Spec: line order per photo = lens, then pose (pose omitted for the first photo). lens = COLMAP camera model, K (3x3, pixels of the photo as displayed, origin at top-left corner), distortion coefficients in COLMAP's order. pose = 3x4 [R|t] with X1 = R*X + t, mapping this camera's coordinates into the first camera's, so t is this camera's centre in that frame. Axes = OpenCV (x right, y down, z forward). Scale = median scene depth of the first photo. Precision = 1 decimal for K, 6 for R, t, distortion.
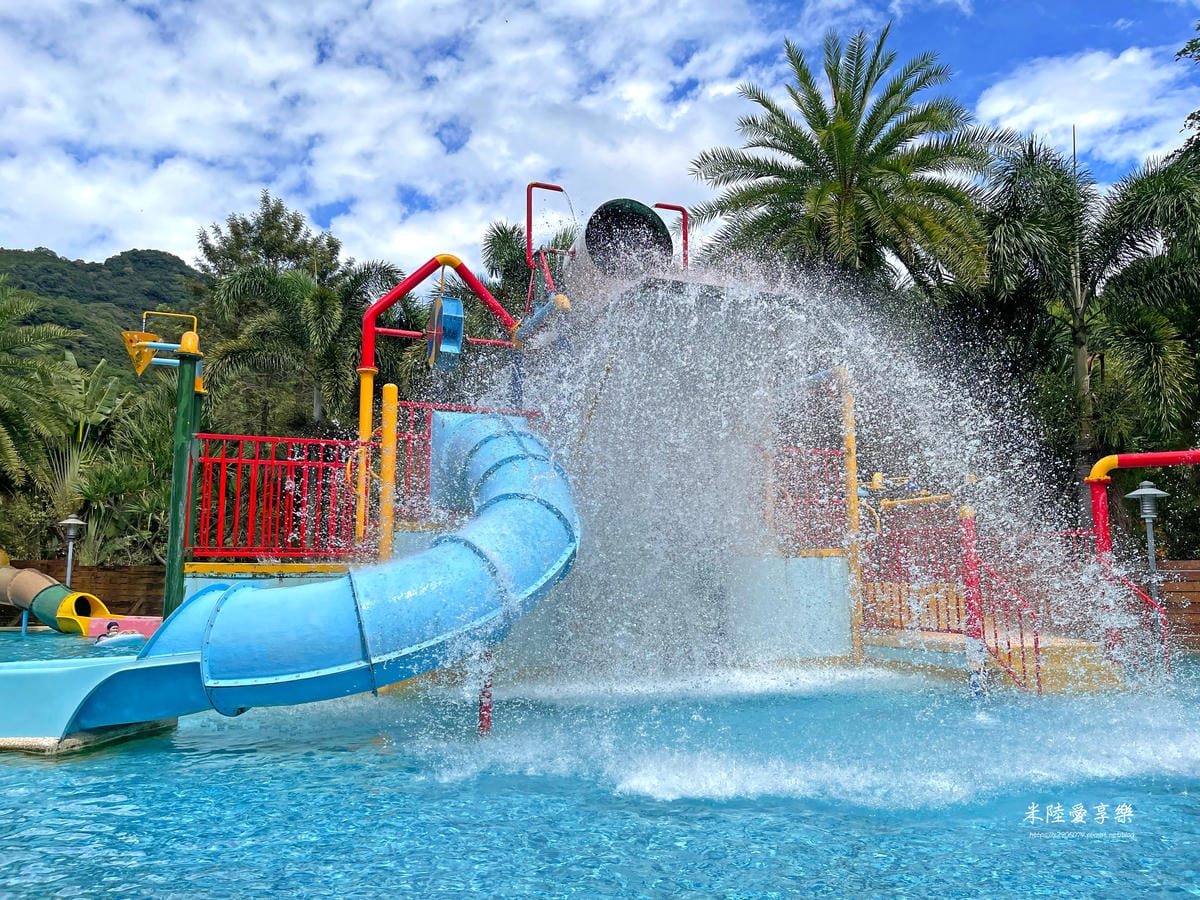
lens RADIAL K [[905.9, 0, 597.9], [0, 905.9, 453.2], [0, 0, 1]] dist [0.028793, -0.030102]
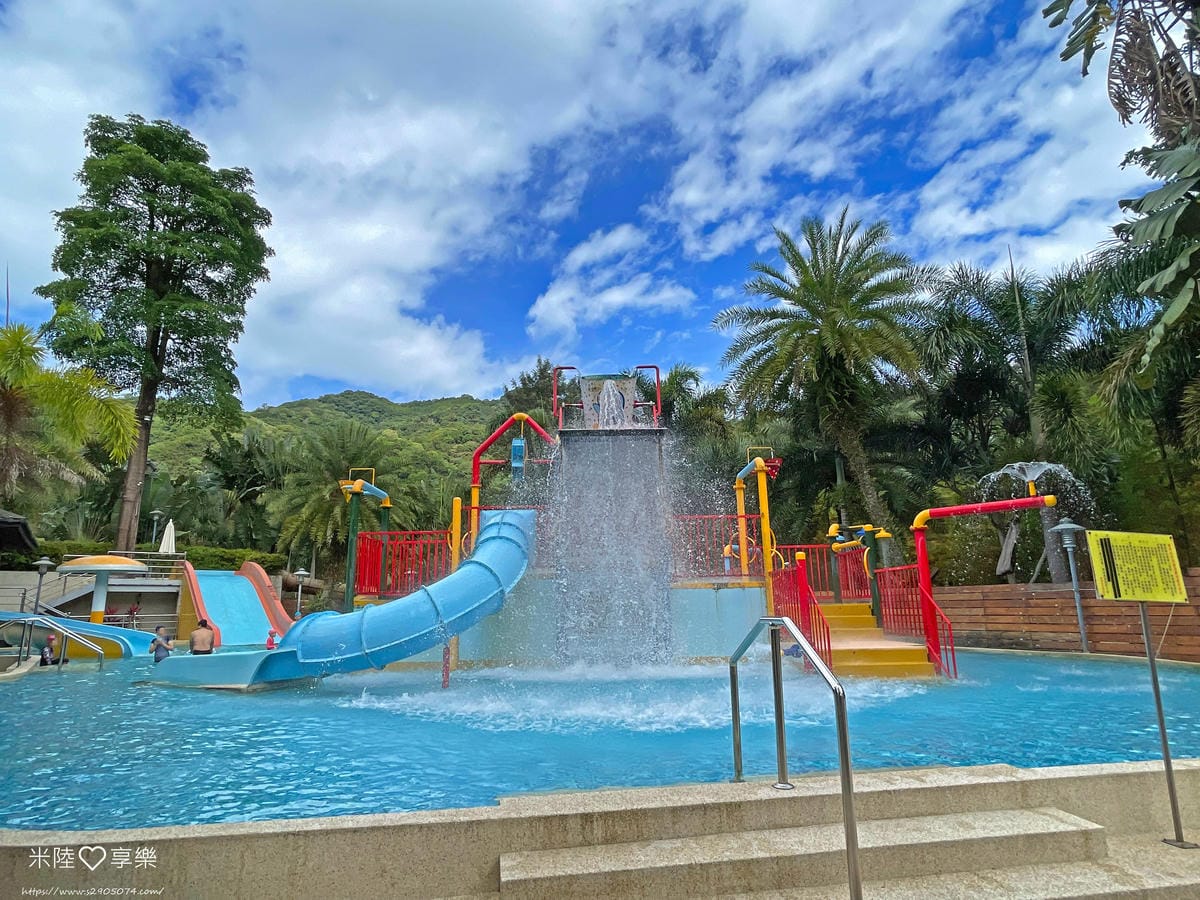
lens RADIAL K [[668.3, 0, 598.4], [0, 668.3, 453.3], [0, 0, 1]] dist [0.001455, 0.000086]
pose [[0.929903, -0.093827, -0.355636, 0.319335], [0.065954, 0.993779, -0.089735, -0.016916], [0.361843, 0.059990, 0.930307, -0.090662]]
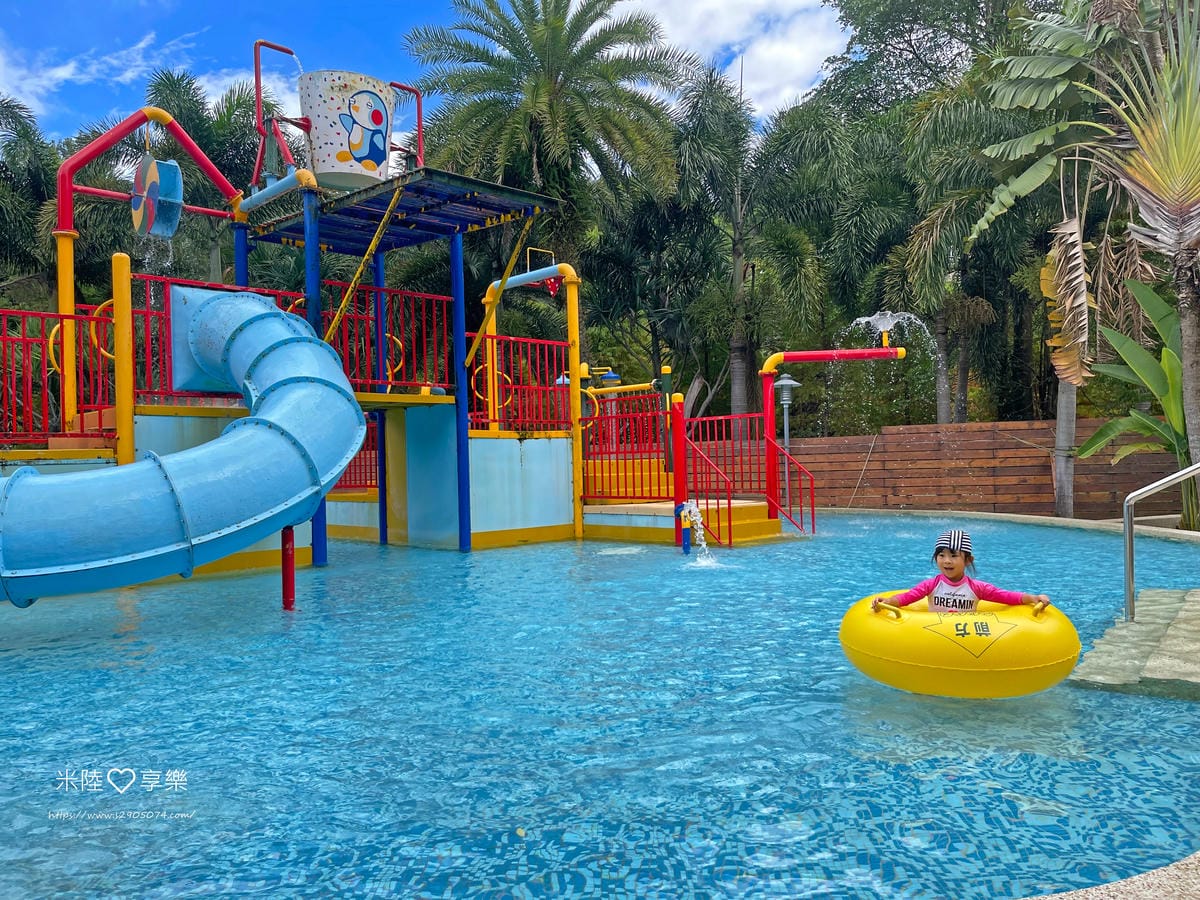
lens RADIAL K [[905.9, 0, 600.0], [0, 905.9, 453.0], [0, 0, 1]] dist [0.028793, -0.030102]
pose [[0.927433, -0.015891, 0.373653, -0.078986], [-0.030836, 0.992446, 0.118743, -0.000704], [-0.372717, -0.121648, 0.919937, -0.030192]]
